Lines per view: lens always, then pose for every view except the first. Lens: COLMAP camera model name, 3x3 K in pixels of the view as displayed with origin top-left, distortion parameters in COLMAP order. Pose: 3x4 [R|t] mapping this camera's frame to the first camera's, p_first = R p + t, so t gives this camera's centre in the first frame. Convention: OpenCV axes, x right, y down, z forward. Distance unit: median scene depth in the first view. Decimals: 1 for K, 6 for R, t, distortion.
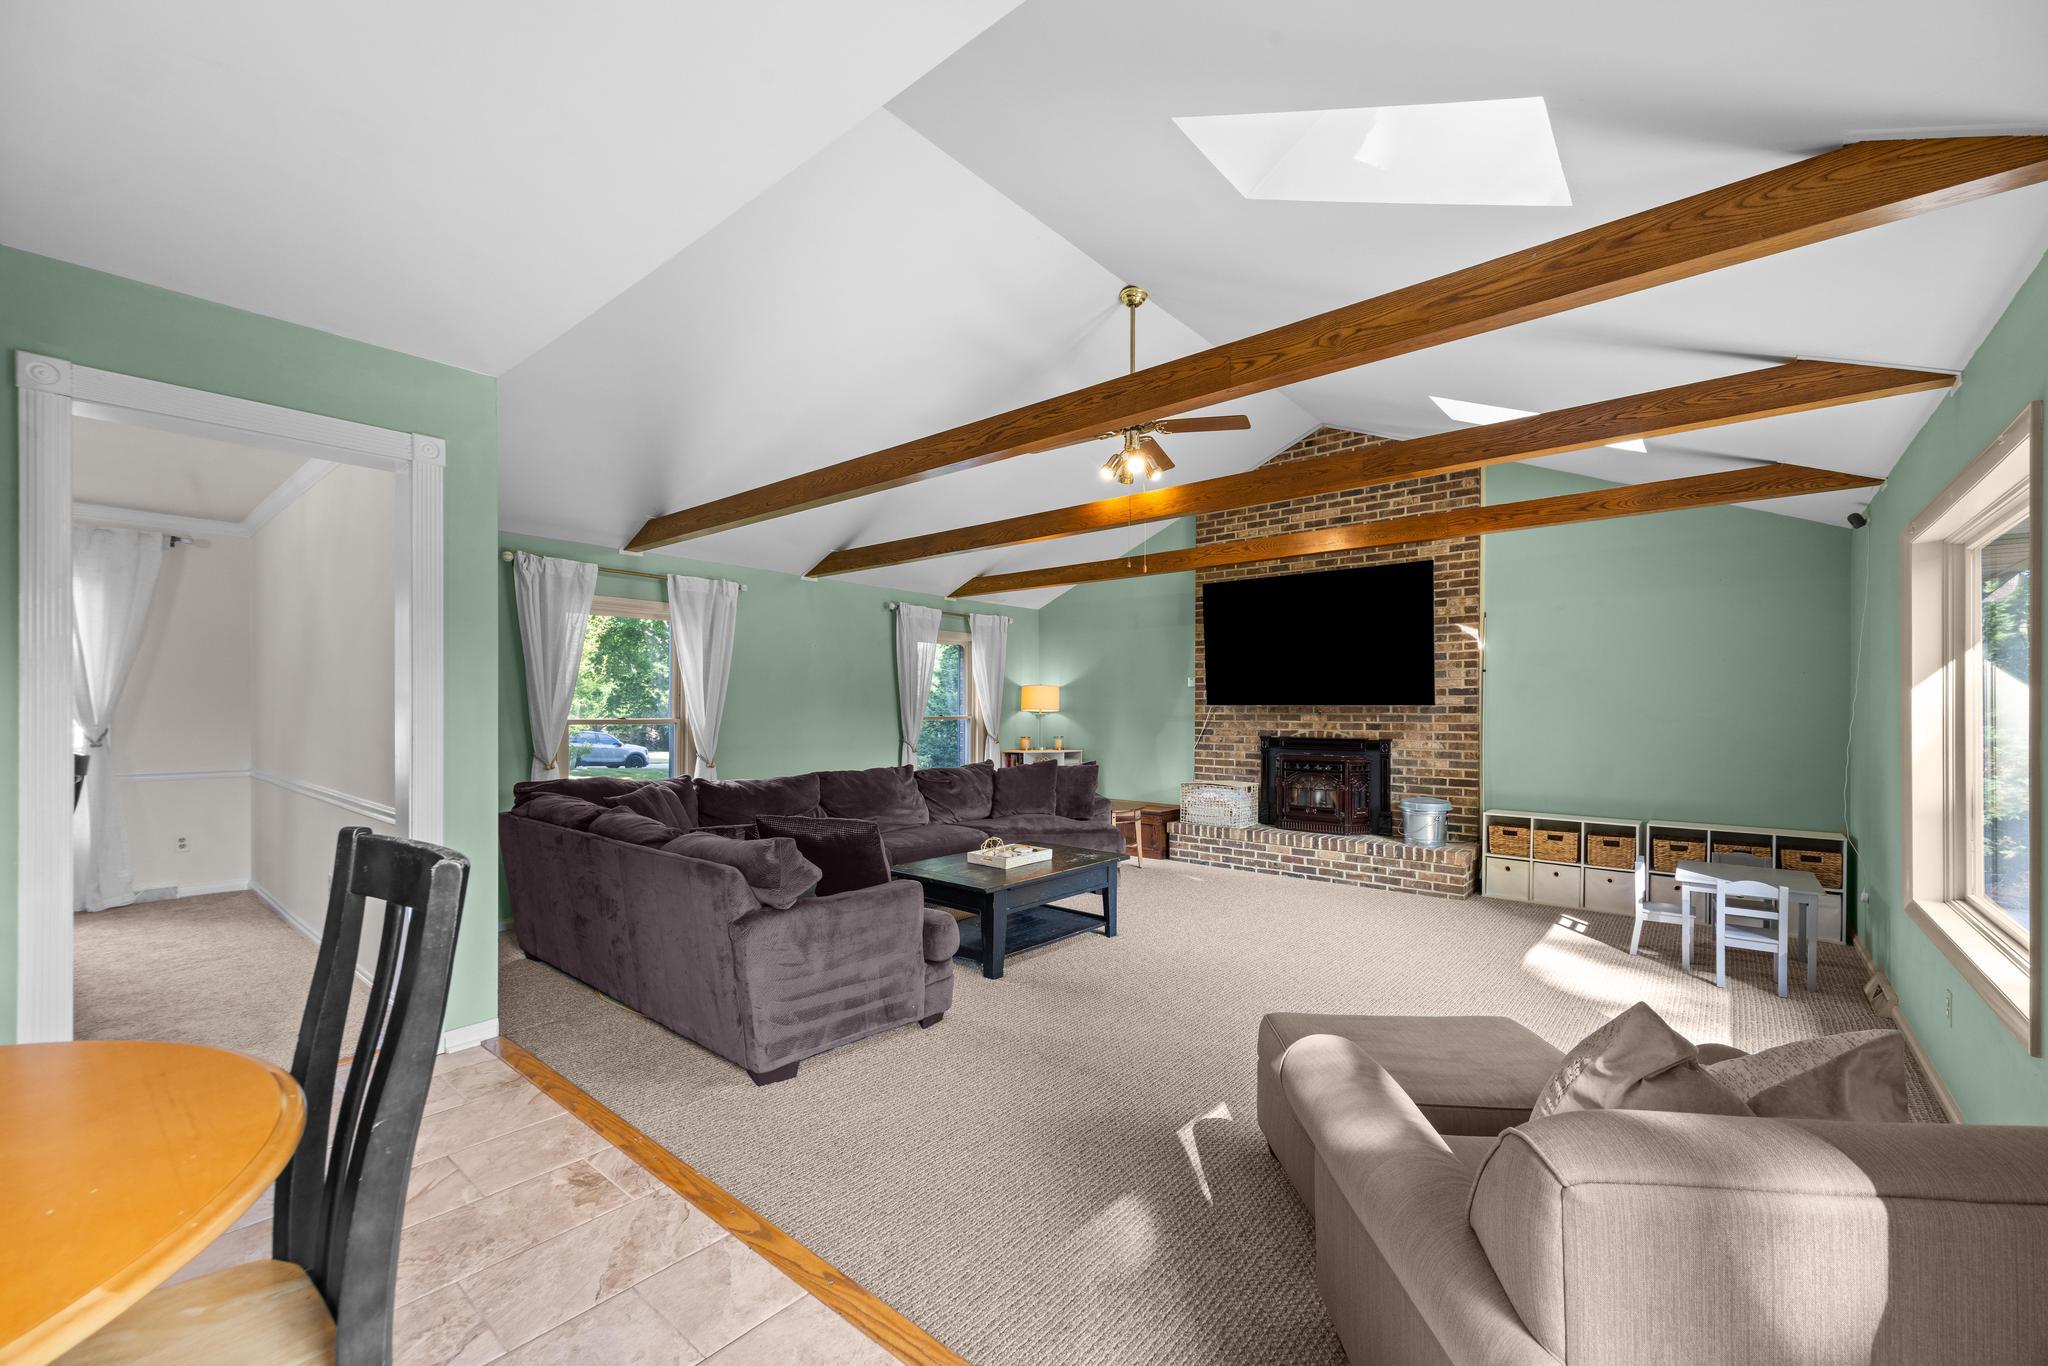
lens RADIAL K [[818.4, 0, 1028.1], [0, 818.4, 720.3], [0, 0, 1]] dist [0.009965, 0.000177]
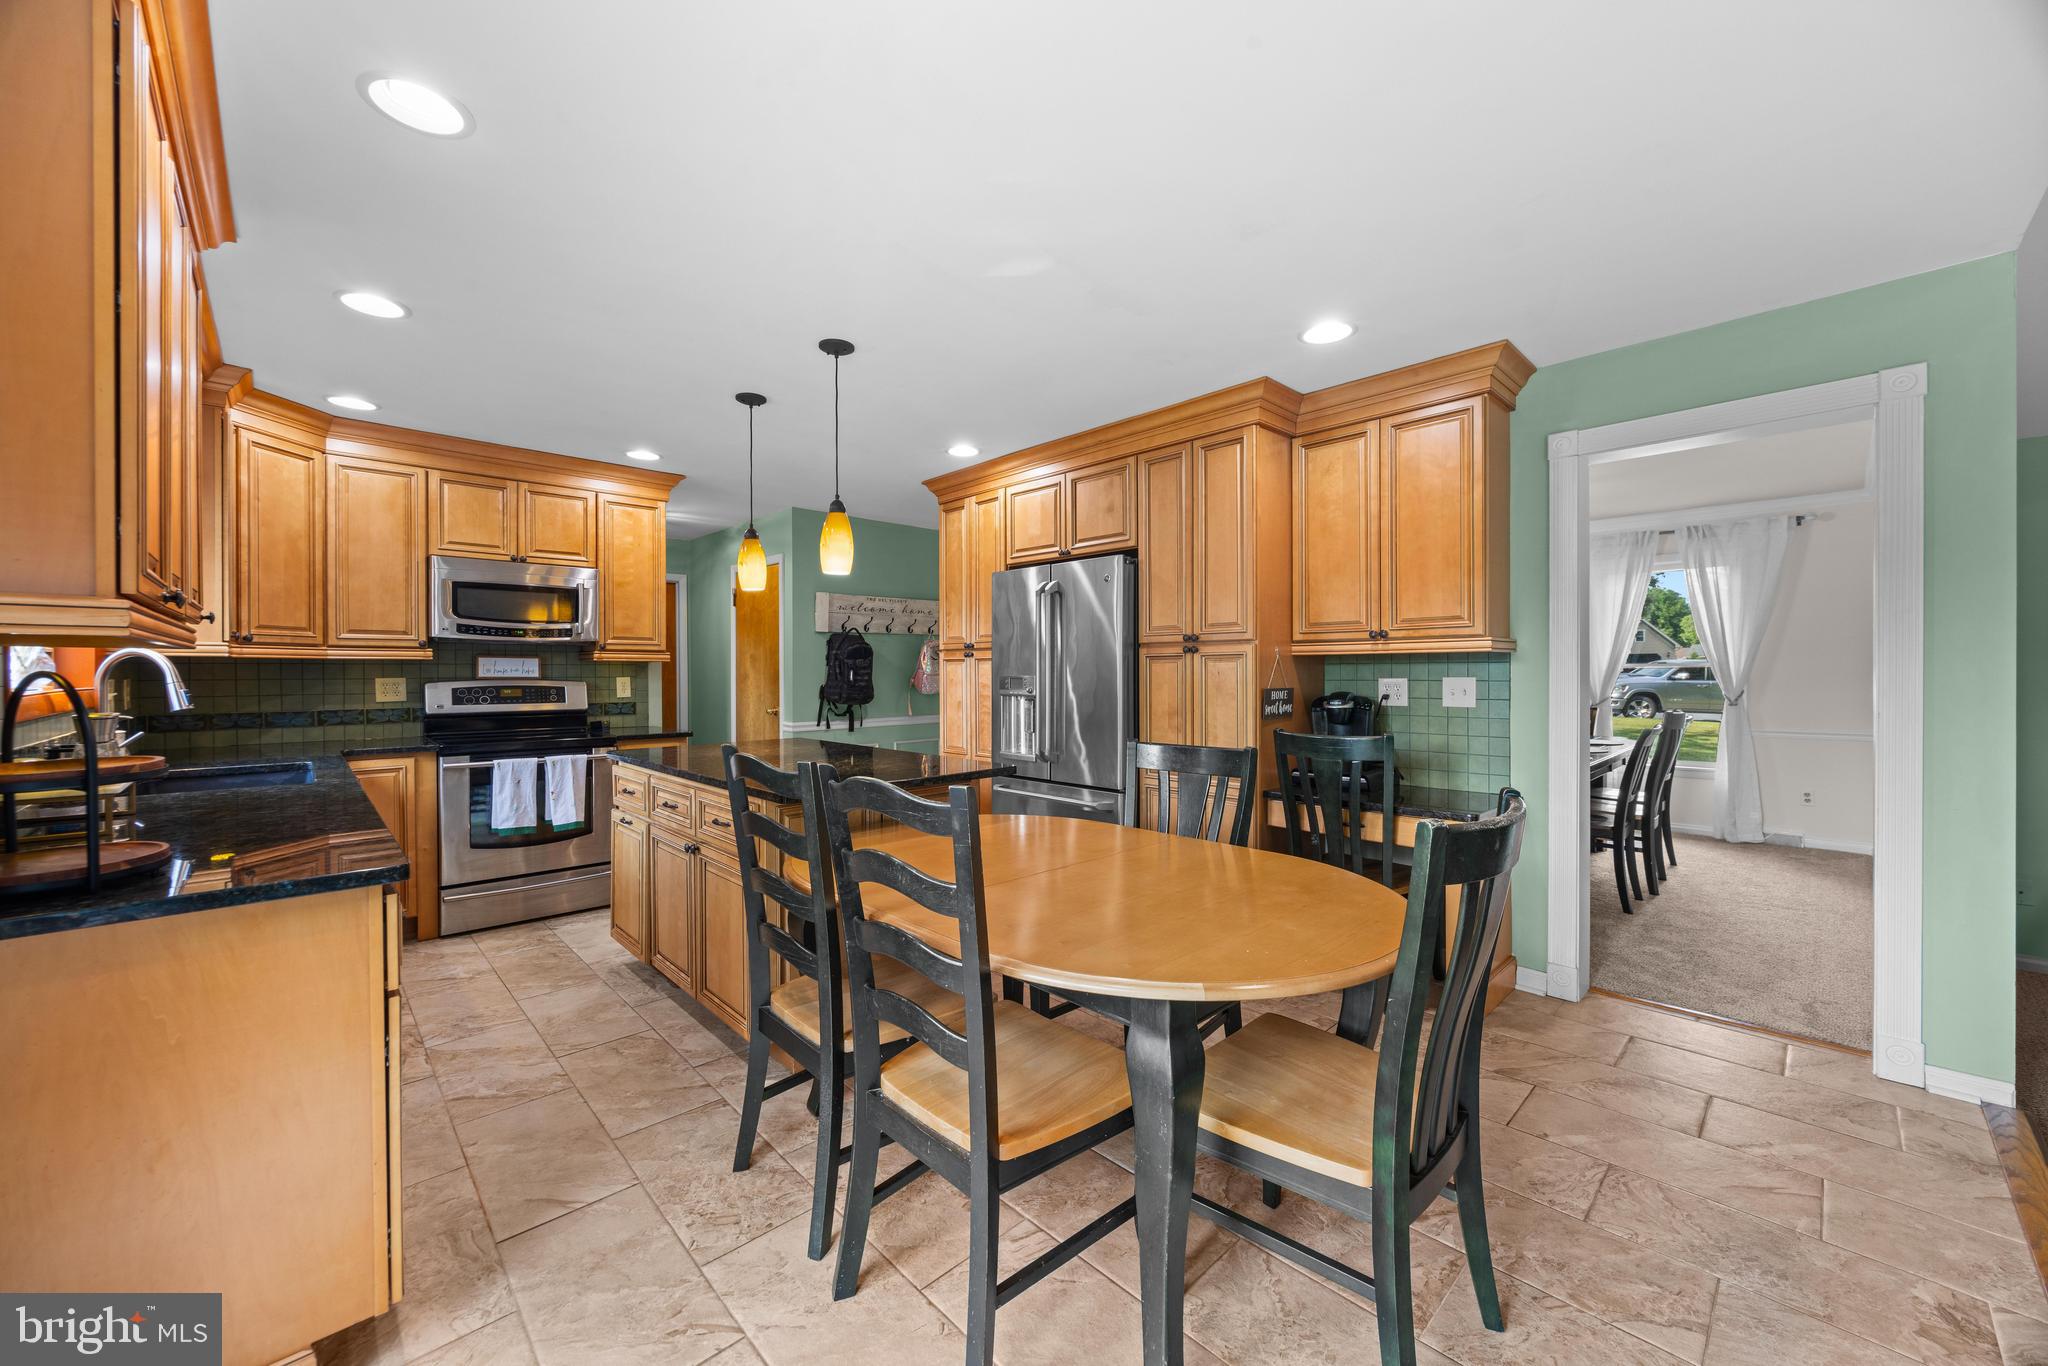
lens RADIAL K [[776.4, 0, 1025.1], [0, 776.4, 672.0], [0, 0, 1]] dist [0.005665, -0.000673]
pose [[-0.109083, -0.003265, -0.994027, 0.069974], [-0.004049, 0.999988, -0.002841, -0.005660], [0.994024, 0.003715, -0.109094, 0.064908]]
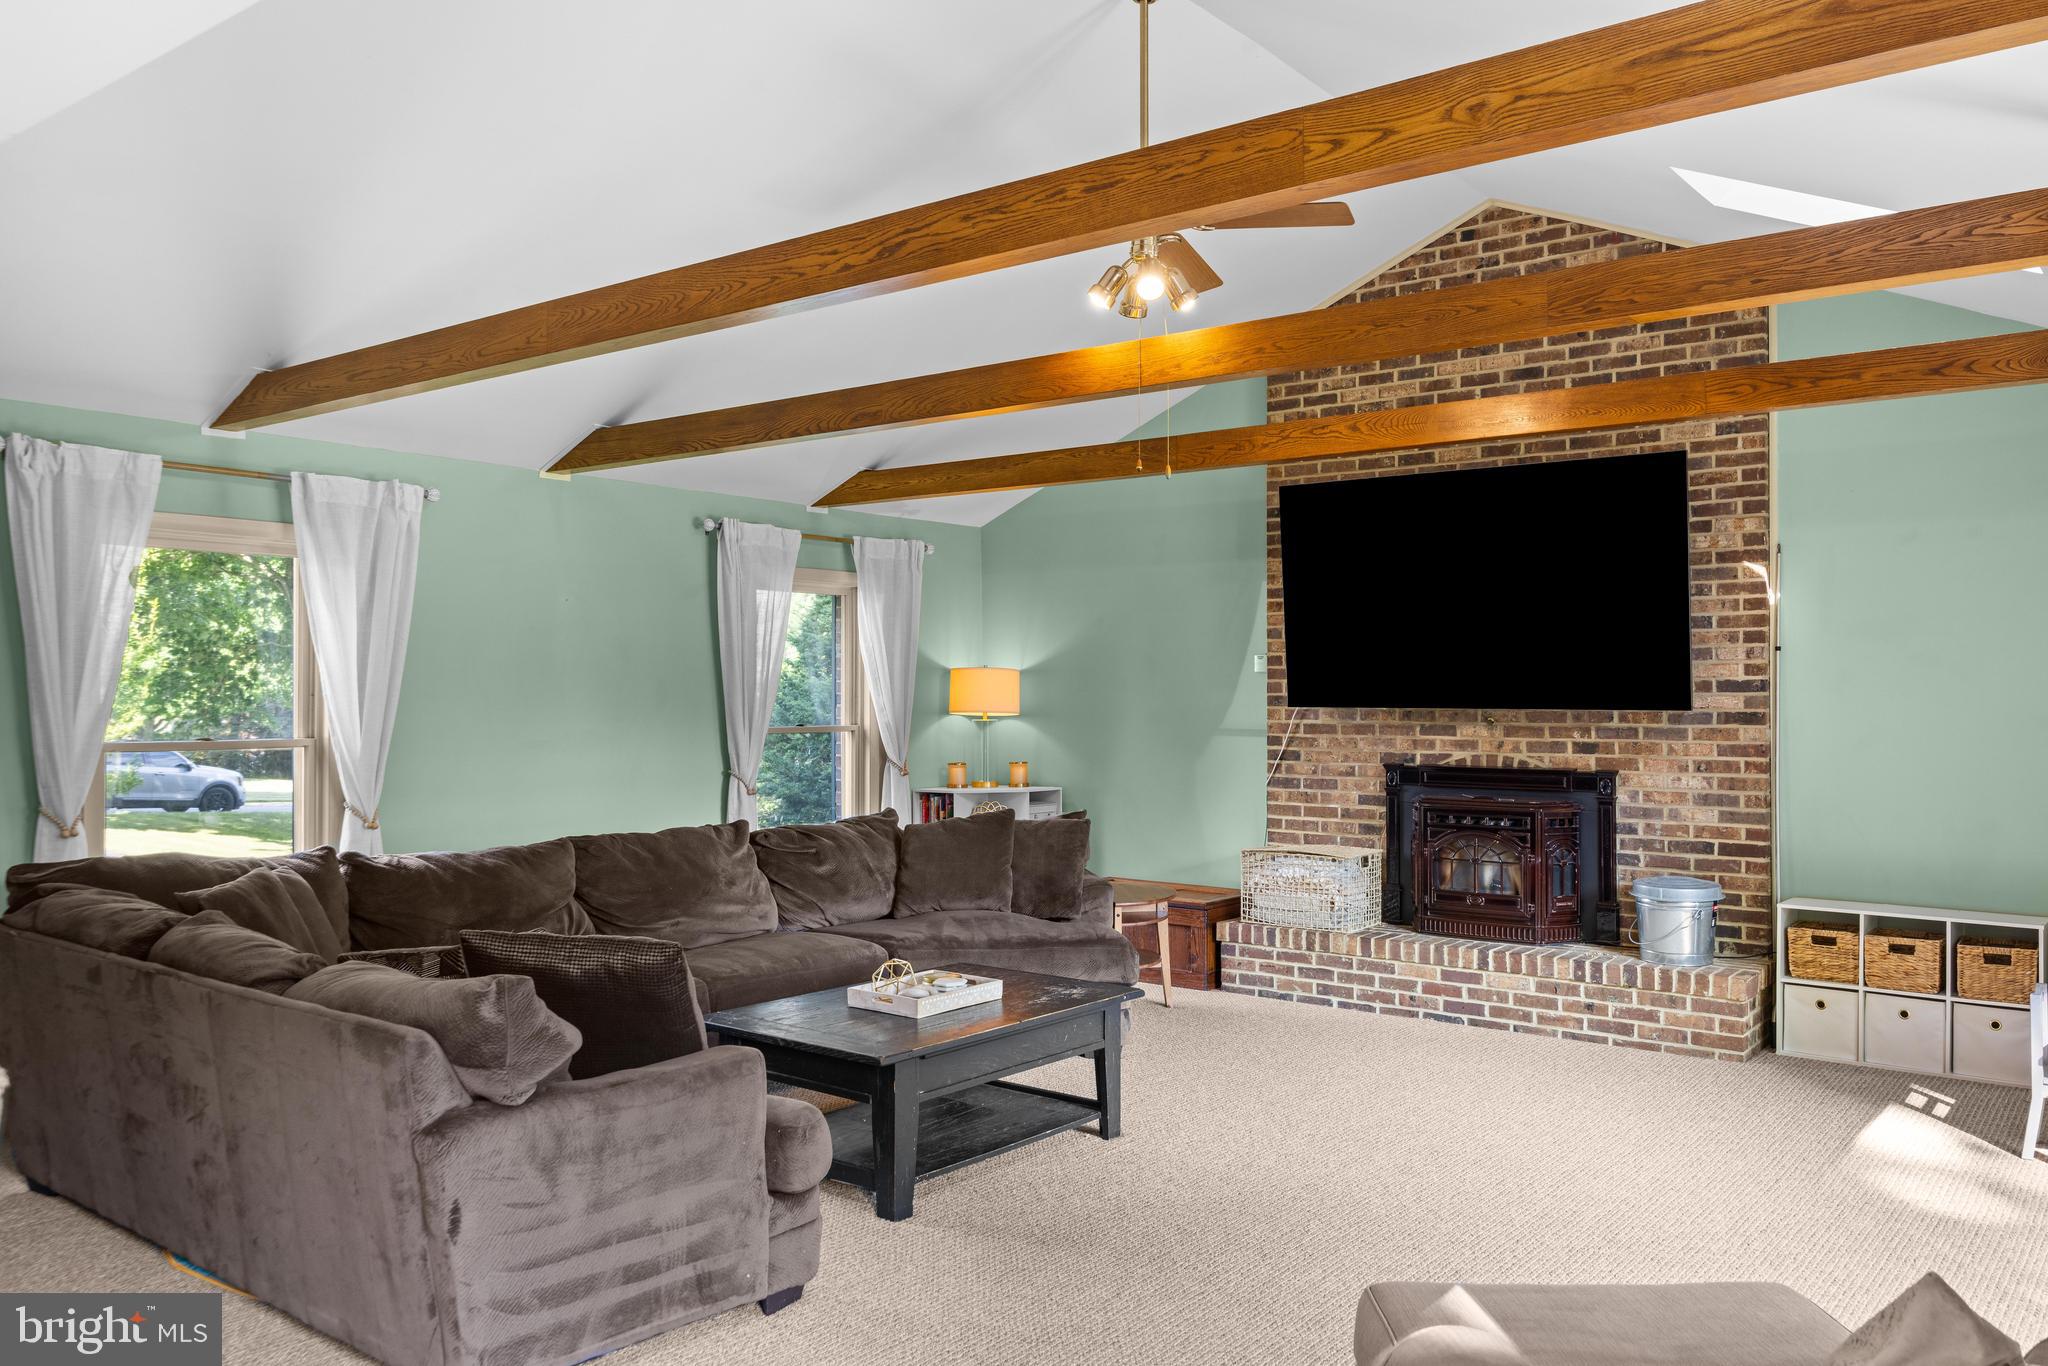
lens RADIAL K [[1546.7, 0, 1020.3], [0, 1546.7, 696.1], [0, 0, 1]] dist [0.000130, 0.000062]
pose [[0.999438, -0.002288, 0.033436, 0.006201], [0.002637, 0.999942, -0.010421, -0.019532], [-0.033411, 0.010503, 0.999387, -0.034398]]
